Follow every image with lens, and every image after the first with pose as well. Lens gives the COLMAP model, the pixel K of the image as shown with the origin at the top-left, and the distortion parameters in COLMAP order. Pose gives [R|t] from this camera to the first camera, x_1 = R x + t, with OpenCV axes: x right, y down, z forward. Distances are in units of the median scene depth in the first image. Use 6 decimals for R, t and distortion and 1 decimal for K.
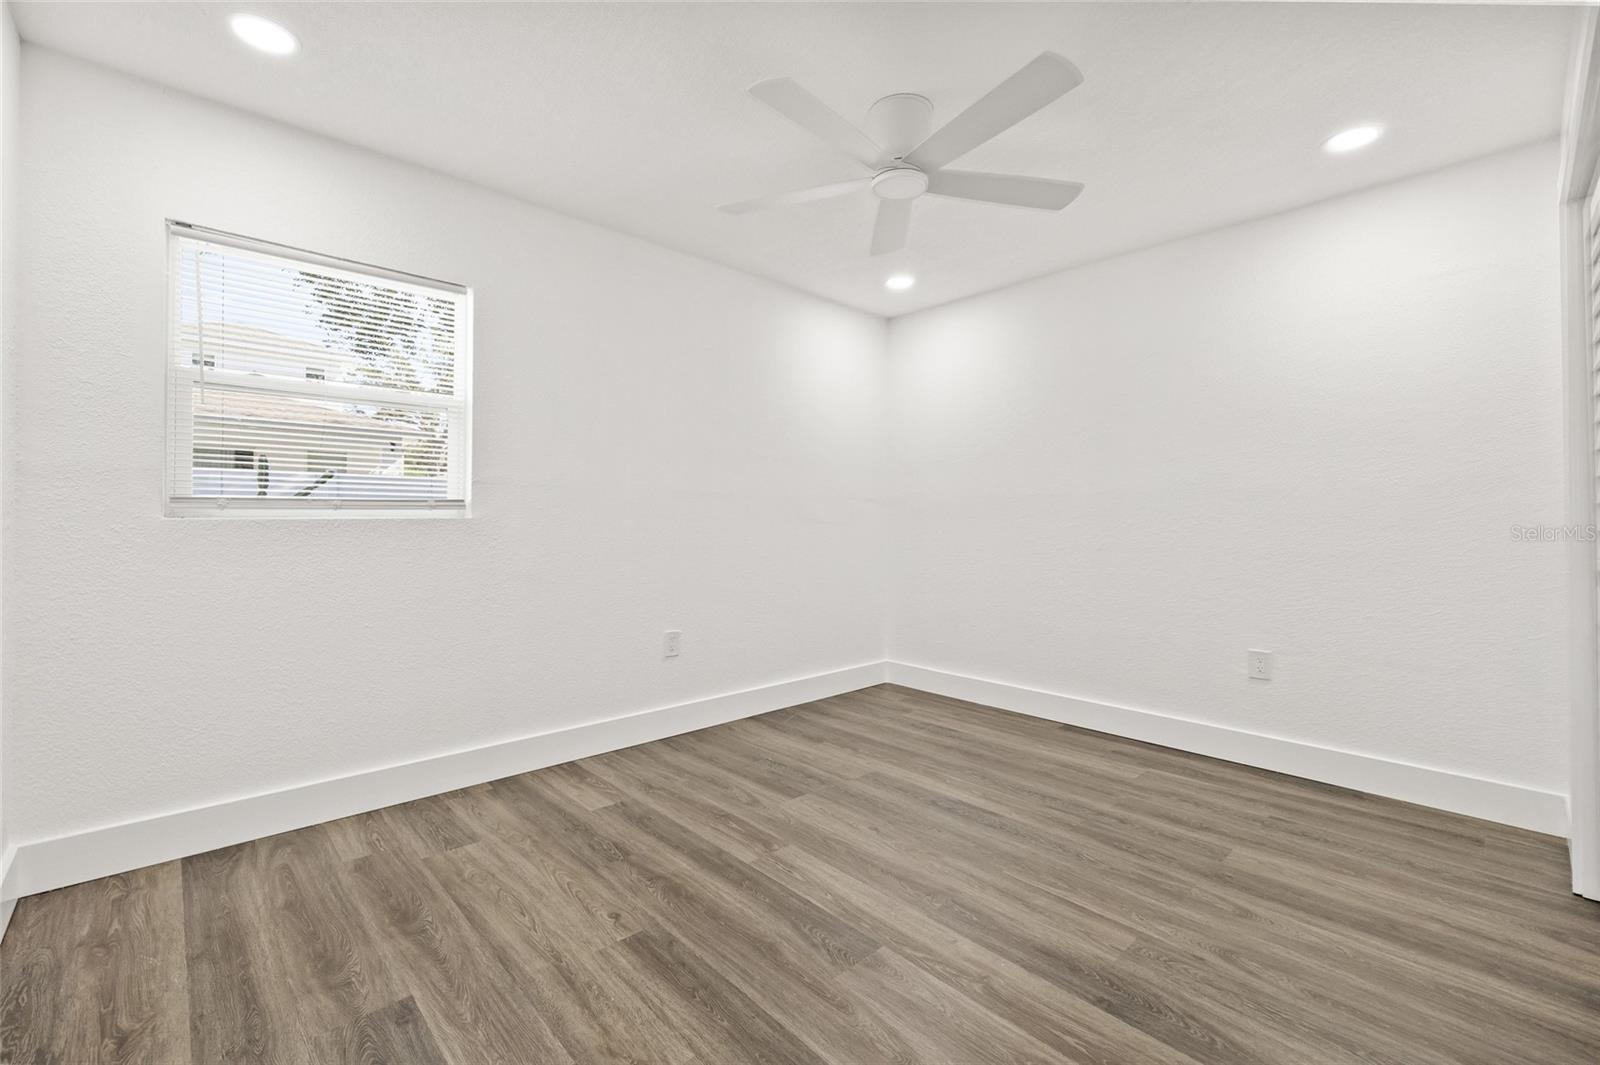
lens RADIAL K [[674.3, 0, 793.4], [0, 674.3, 528.8], [0, 0, 1]] dist [0.000827, -0.000208]
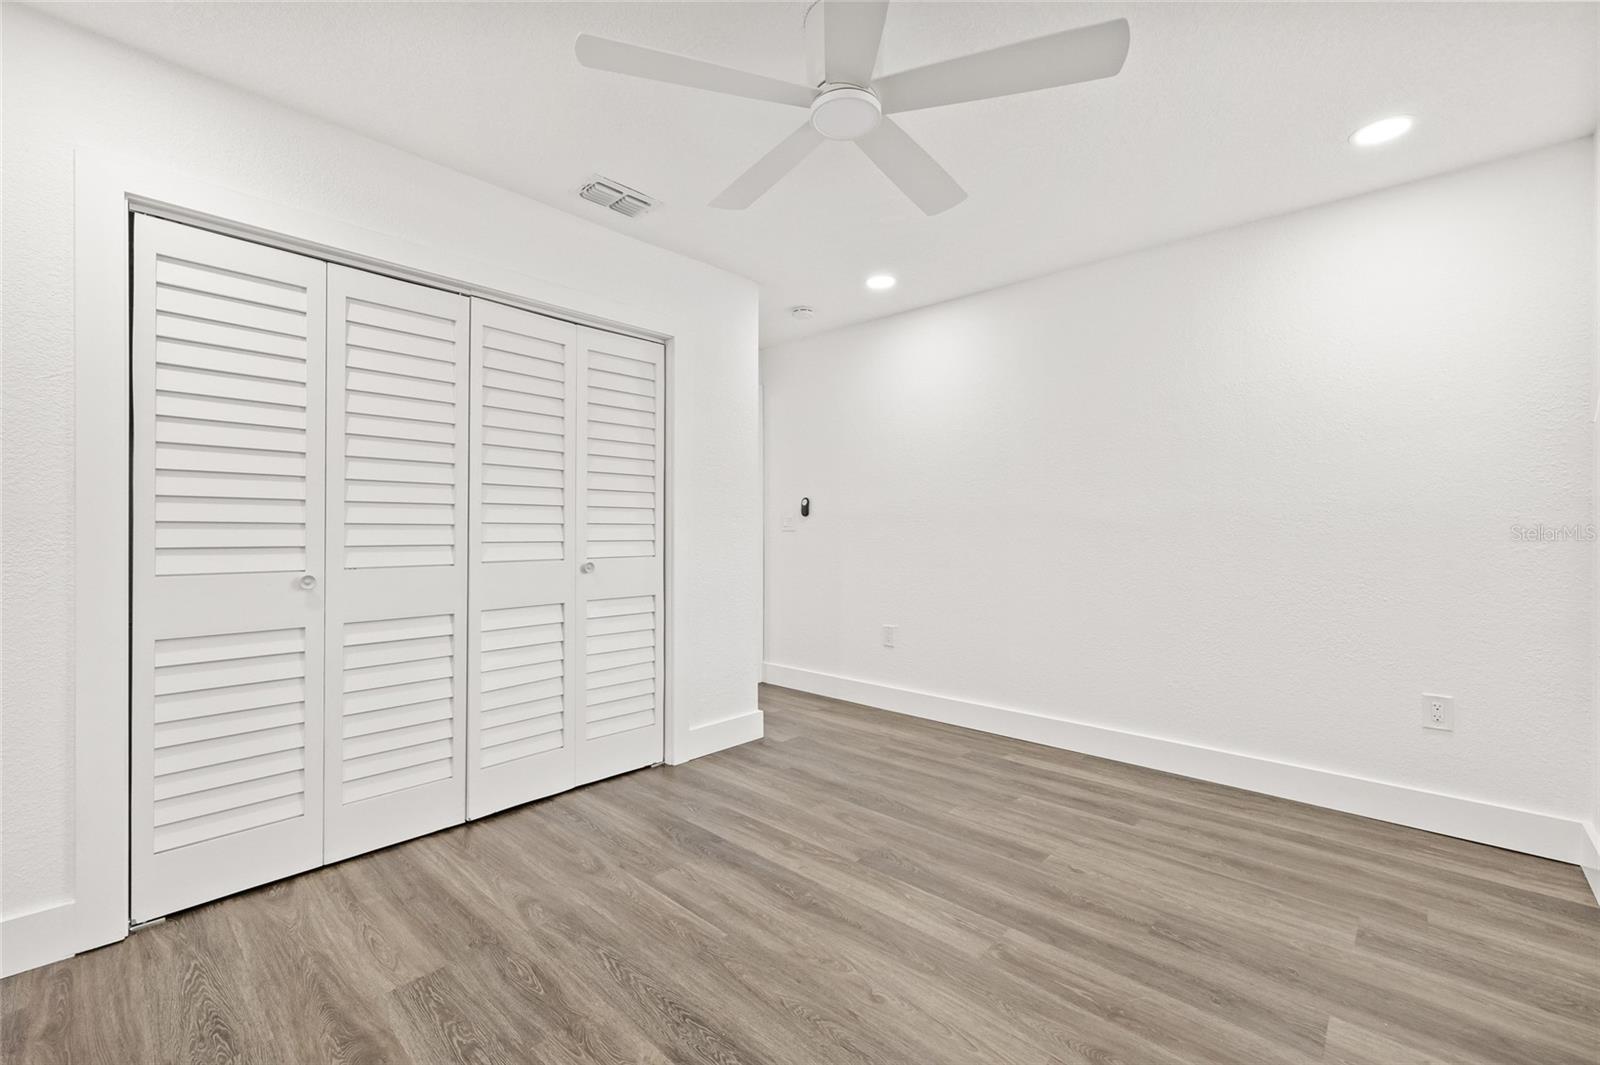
lens RADIAL K [[674.3, 0, 801.5], [0, 674.3, 527.9], [0, 0, 1]] dist [0.000827, -0.000208]
pose [[-0.996633, -0.007156, -0.081674, 0.315802], [-0.008173, 0.999893, 0.012125, -0.047892], [0.081578, 0.012752, -0.996585, 2.067476]]
